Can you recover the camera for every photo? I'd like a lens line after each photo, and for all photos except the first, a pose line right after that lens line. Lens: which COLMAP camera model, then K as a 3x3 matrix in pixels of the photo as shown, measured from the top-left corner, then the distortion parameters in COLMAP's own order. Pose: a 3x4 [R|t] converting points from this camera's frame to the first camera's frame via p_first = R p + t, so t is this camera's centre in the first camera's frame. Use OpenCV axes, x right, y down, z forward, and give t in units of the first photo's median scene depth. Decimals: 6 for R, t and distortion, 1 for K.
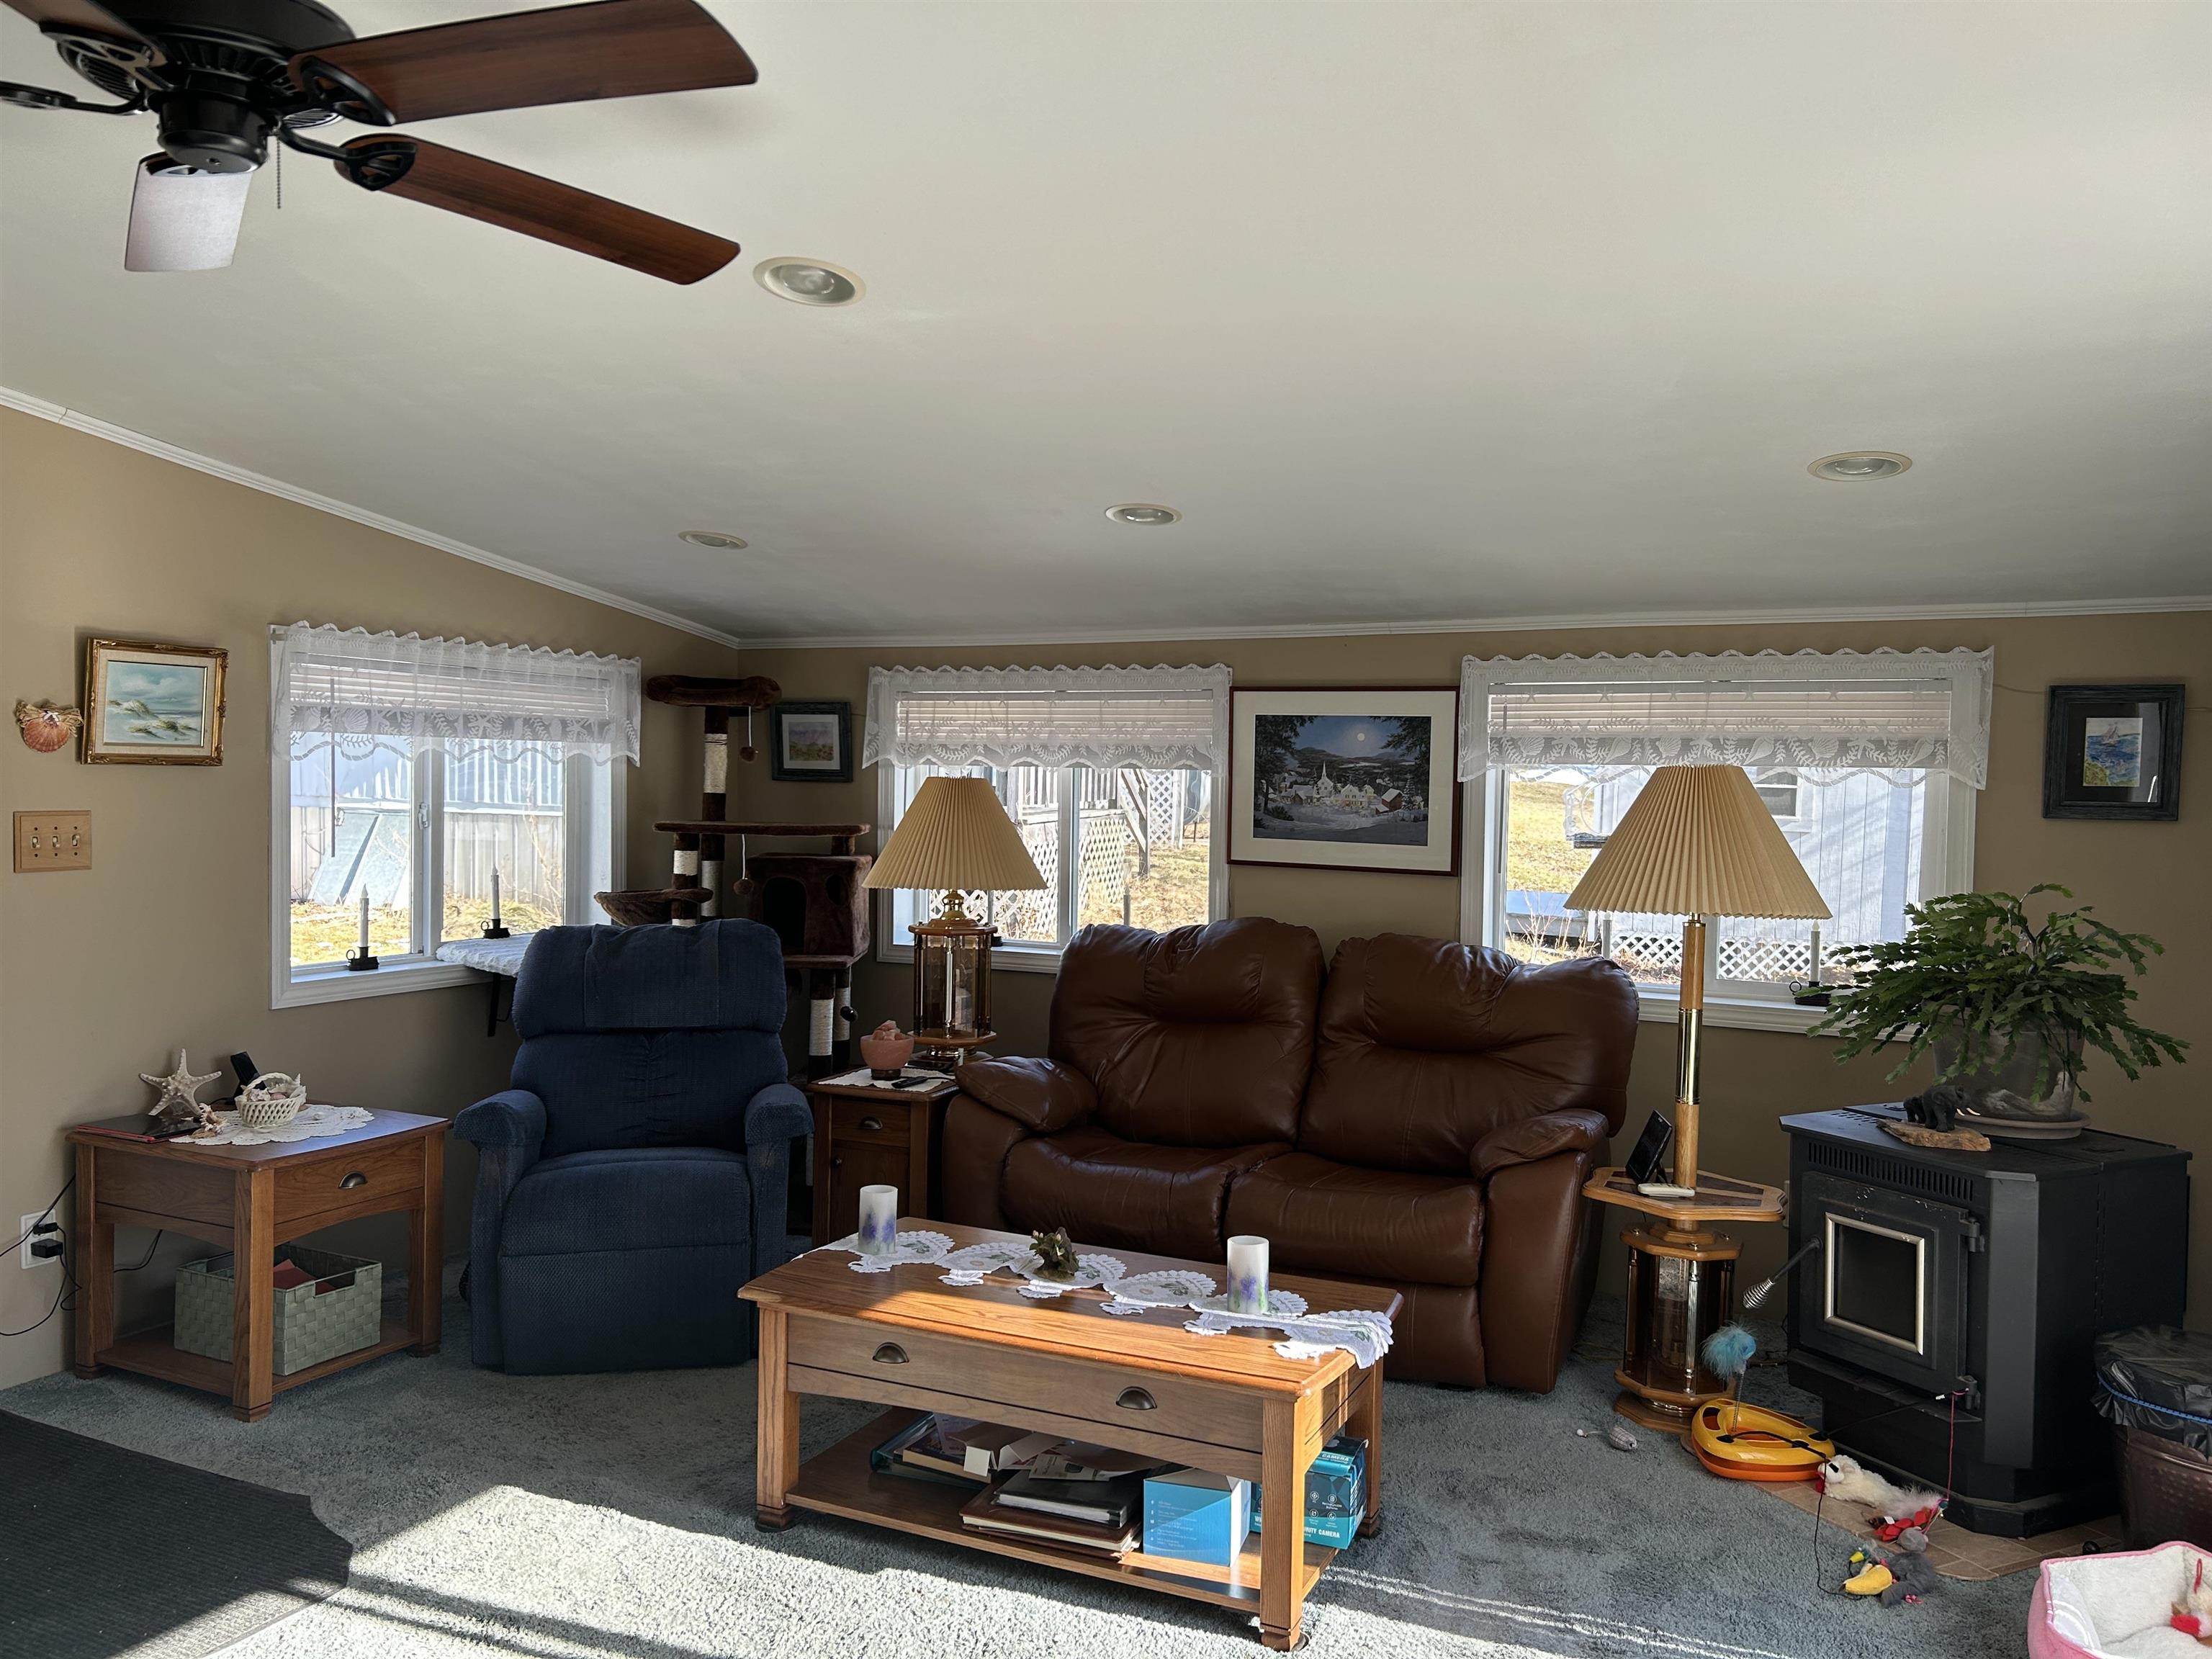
lens RADIAL K [[1671.0, 0, 1107.3], [0, 1671.0, 831.7], [0, 0, 1]] dist [0.053374, -0.052890]
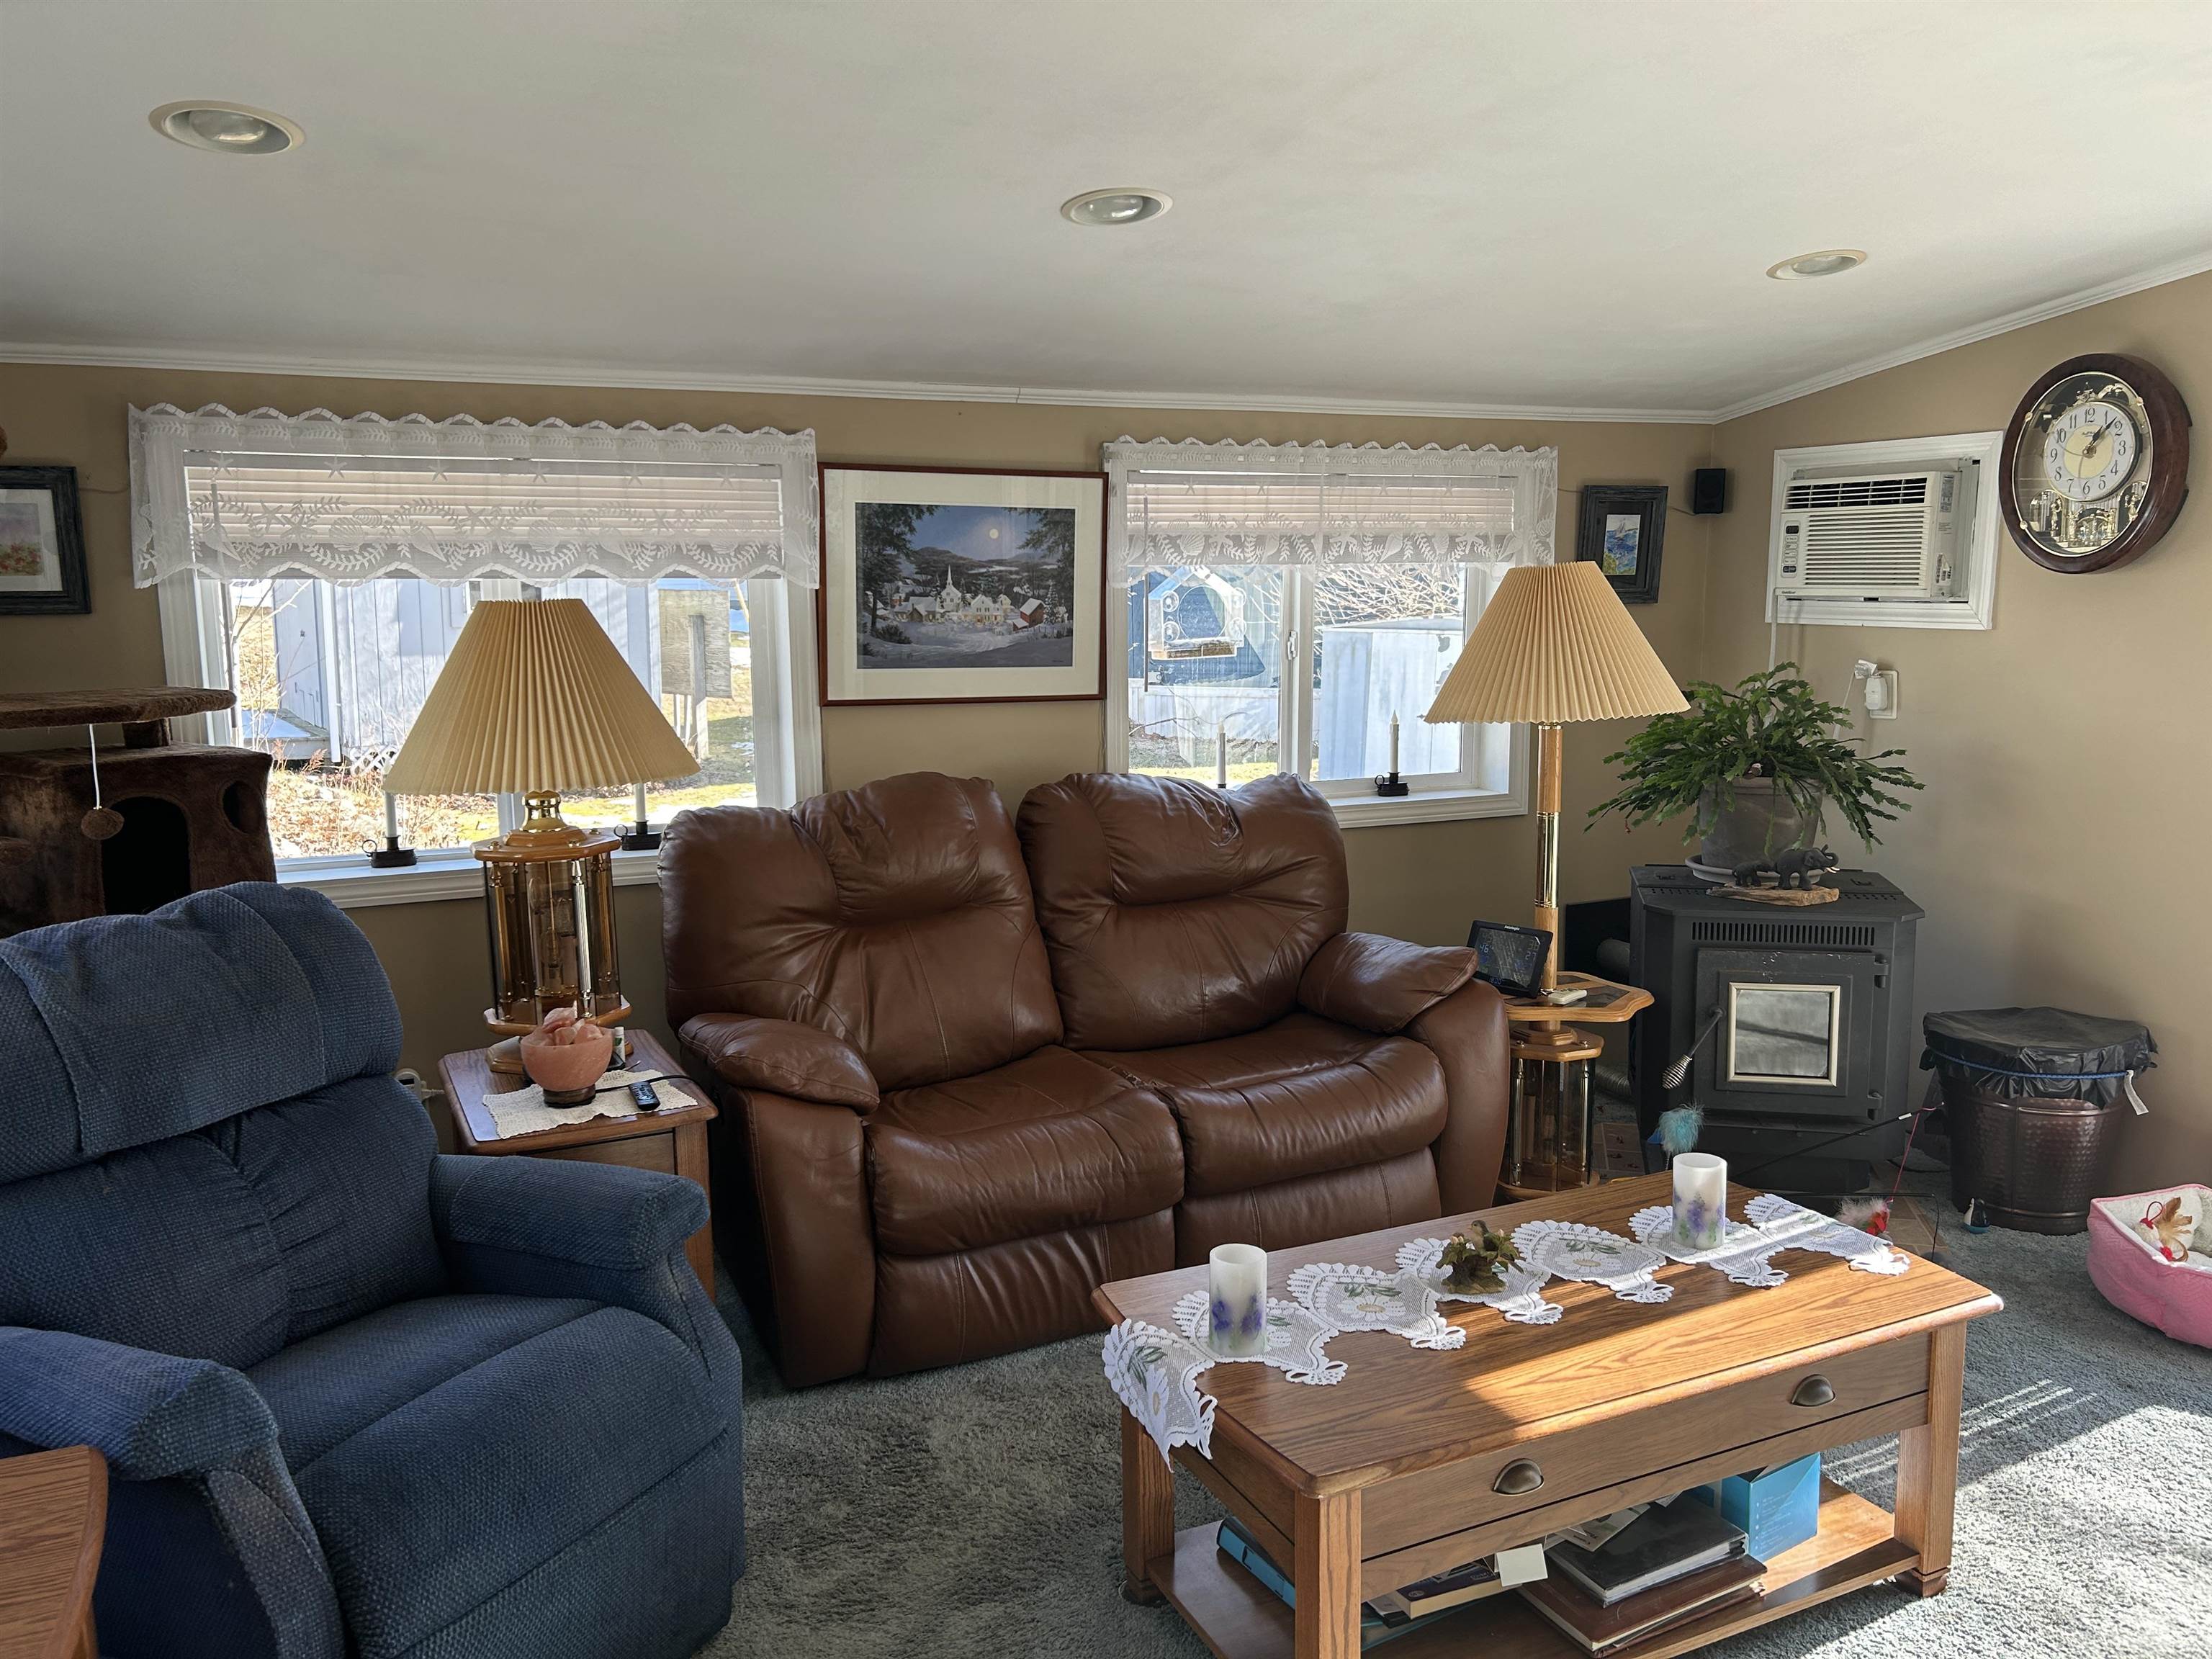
lens RADIAL K [[1671.0, 0, 1115.9], [0, 1671.0, 839.5], [0, 0, 1]] dist [0.053374, -0.052890]
pose [[0.634615, -0.142602, 0.759558, -0.437090], [0.041381, 0.987689, 0.150858, -0.030629], [-0.771720, -0.064306, 0.632703, 0.440694]]
